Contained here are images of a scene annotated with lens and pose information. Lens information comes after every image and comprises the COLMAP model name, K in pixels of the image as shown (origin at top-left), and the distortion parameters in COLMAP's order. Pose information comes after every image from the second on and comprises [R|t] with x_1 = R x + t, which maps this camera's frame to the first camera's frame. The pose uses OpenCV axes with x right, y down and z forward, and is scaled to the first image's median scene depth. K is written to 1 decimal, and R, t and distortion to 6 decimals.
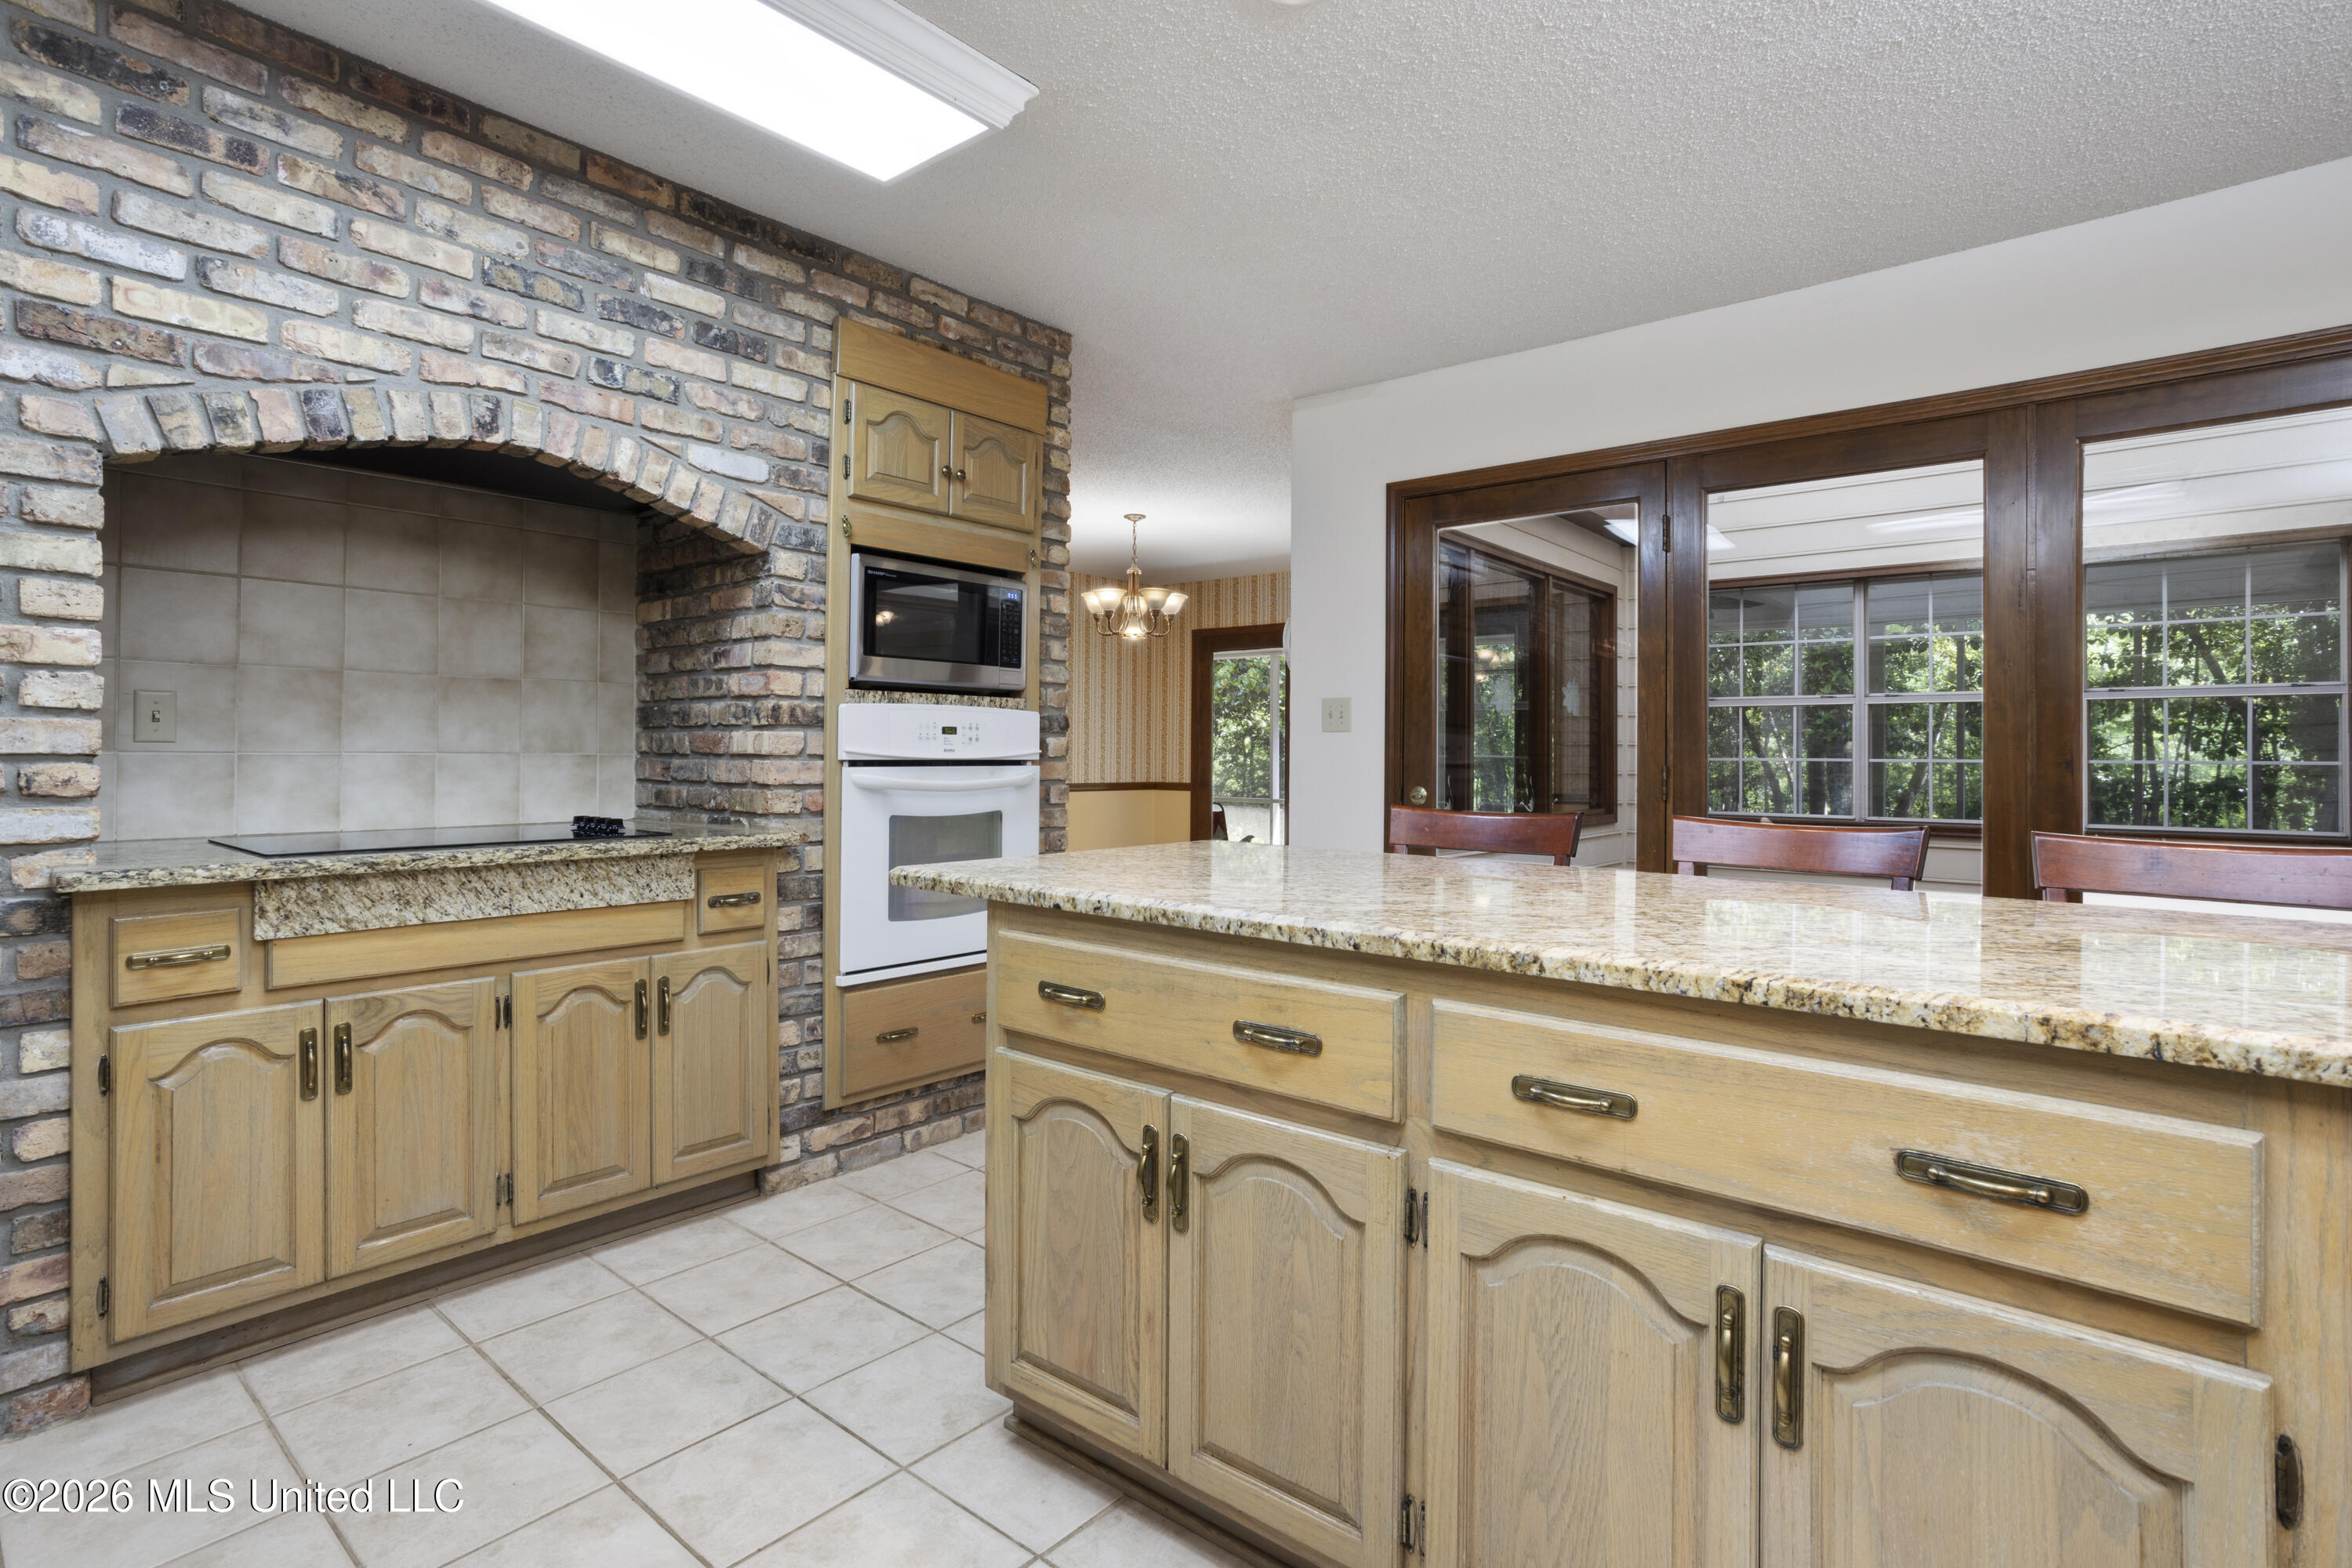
lens RADIAL K [[1130.5, 0, 1178.9], [0, 1130.5, 766.4], [0, 0, 1]] dist [-0.001639, 0.000360]
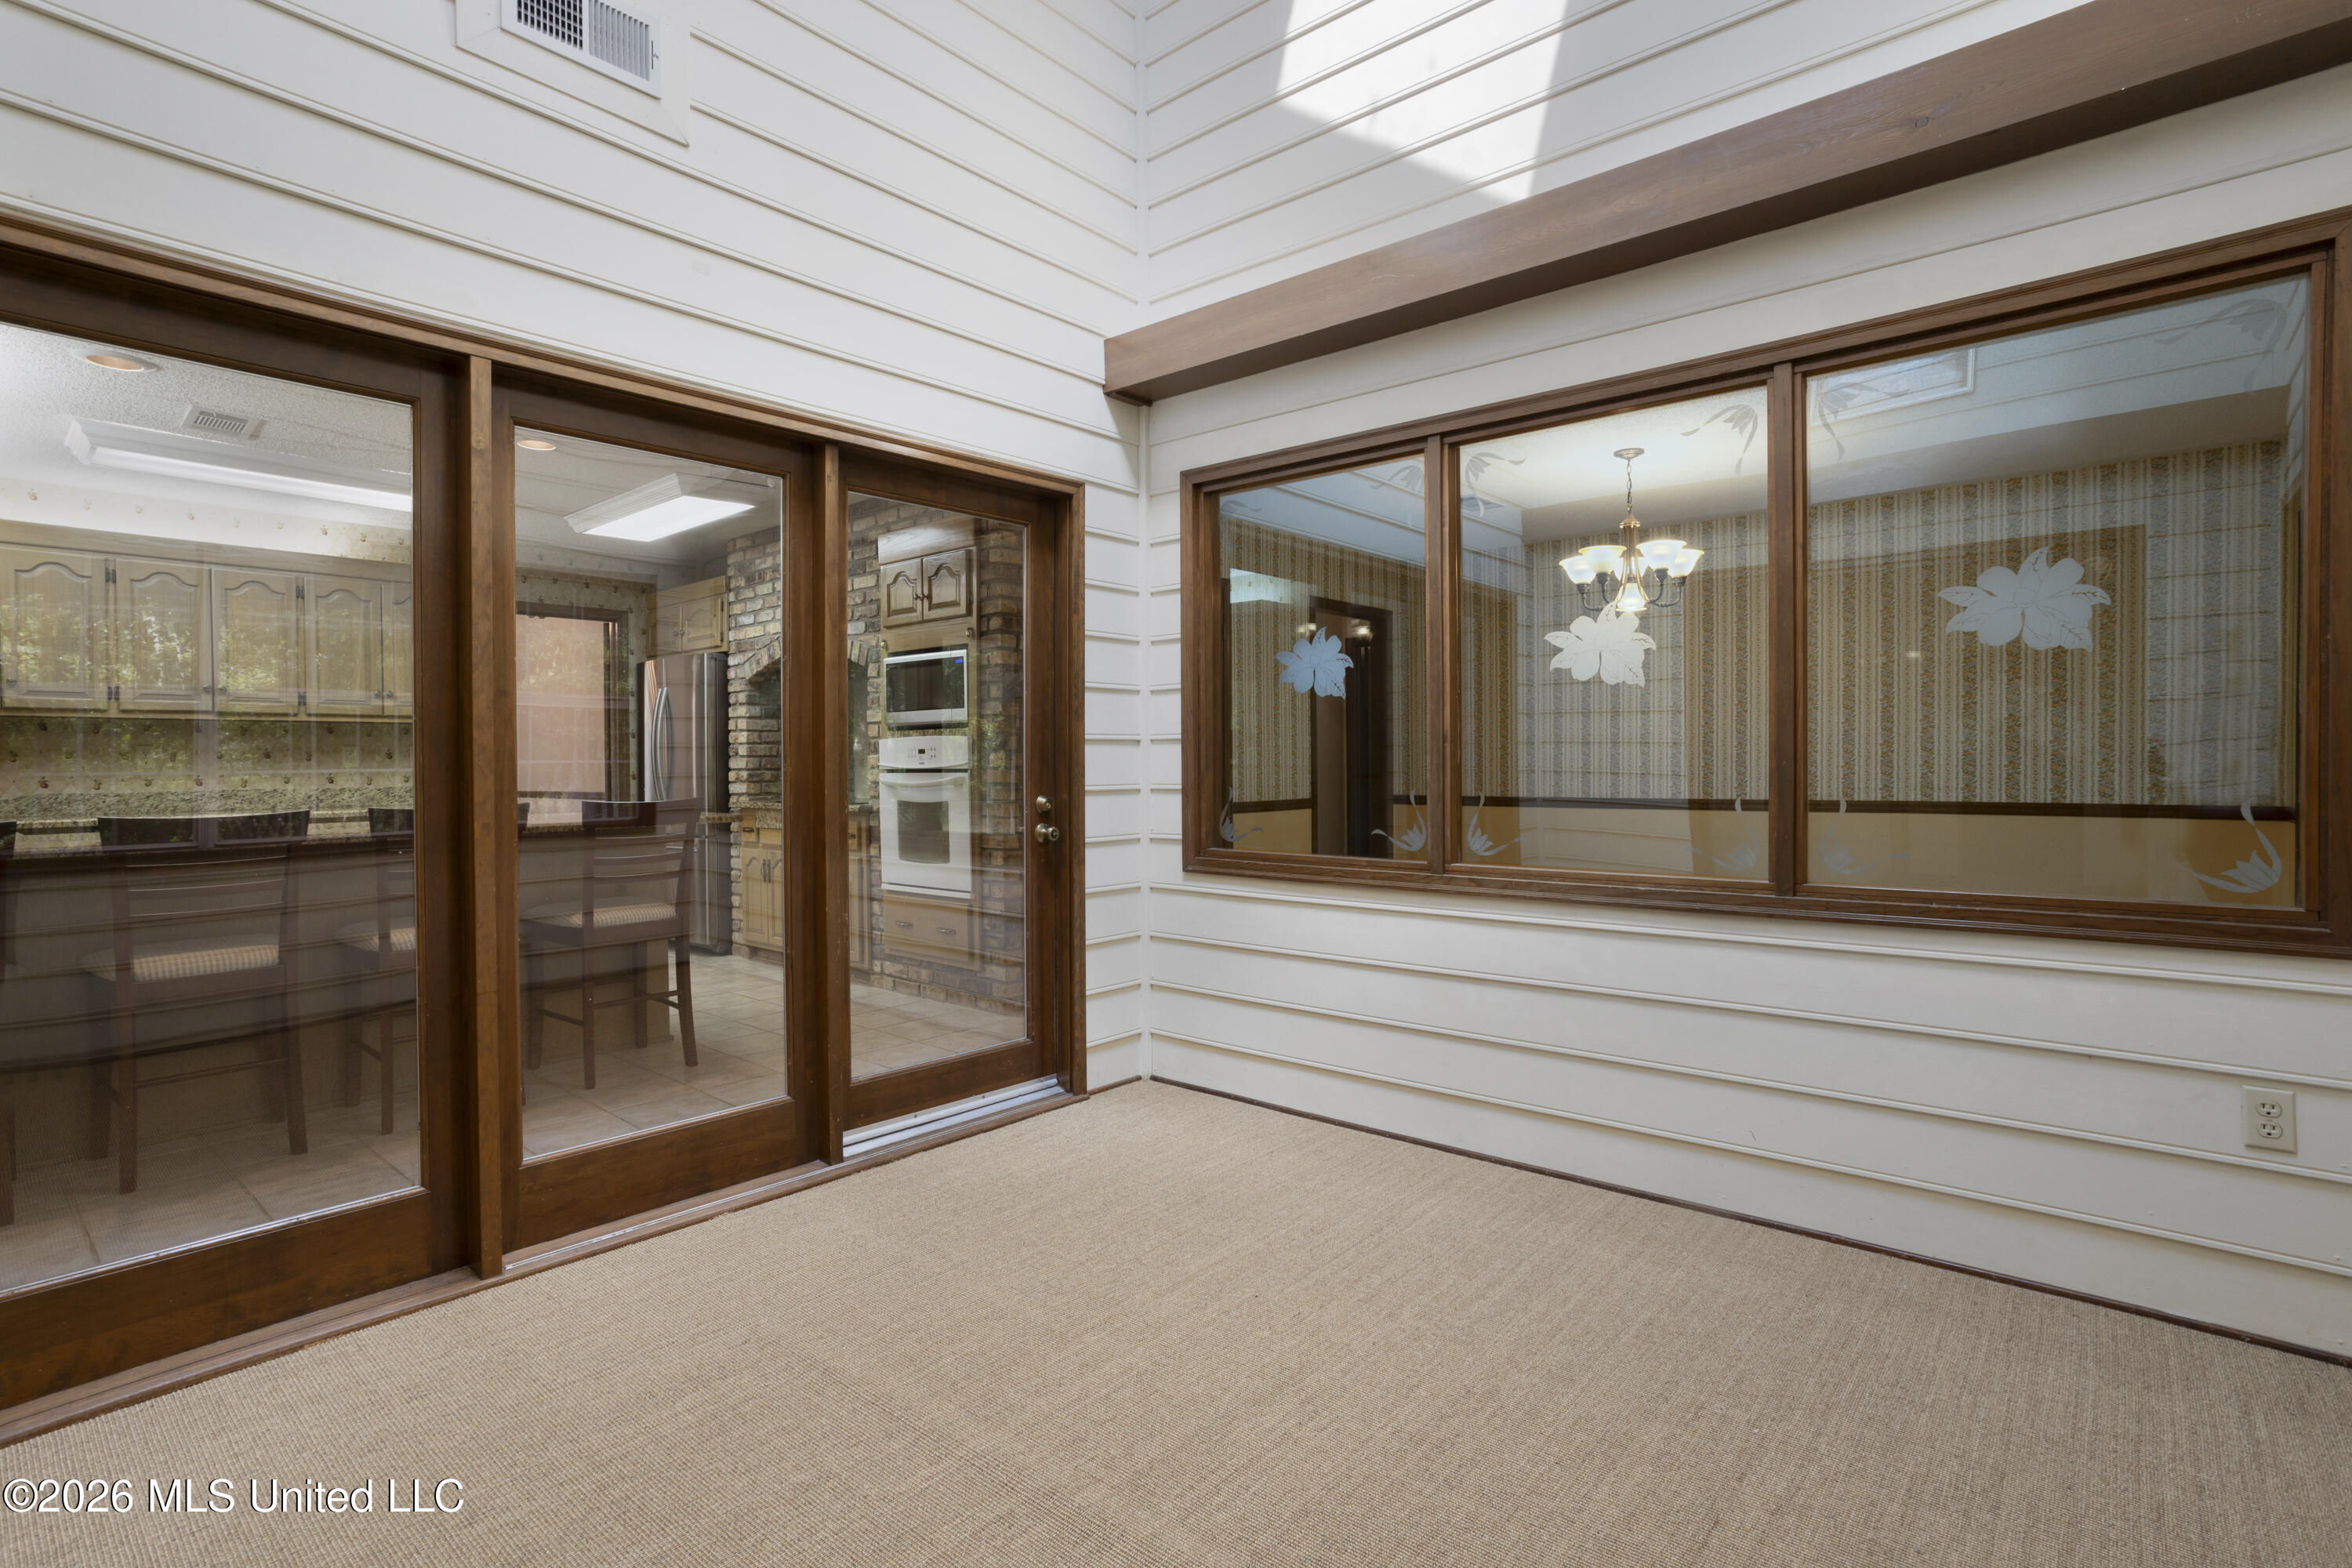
lens RADIAL K [[1130.5, 0, 1178.9], [0, 1130.5, 781.3], [0, 0, 1]] dist [-0.001639, 0.000360]
pose [[-0.013092, 0.008137, -0.999881, 1.595660], [-0.002058, 0.999965, 0.008164, -0.001904], [0.999912, 0.002164, -0.013075, 1.531014]]
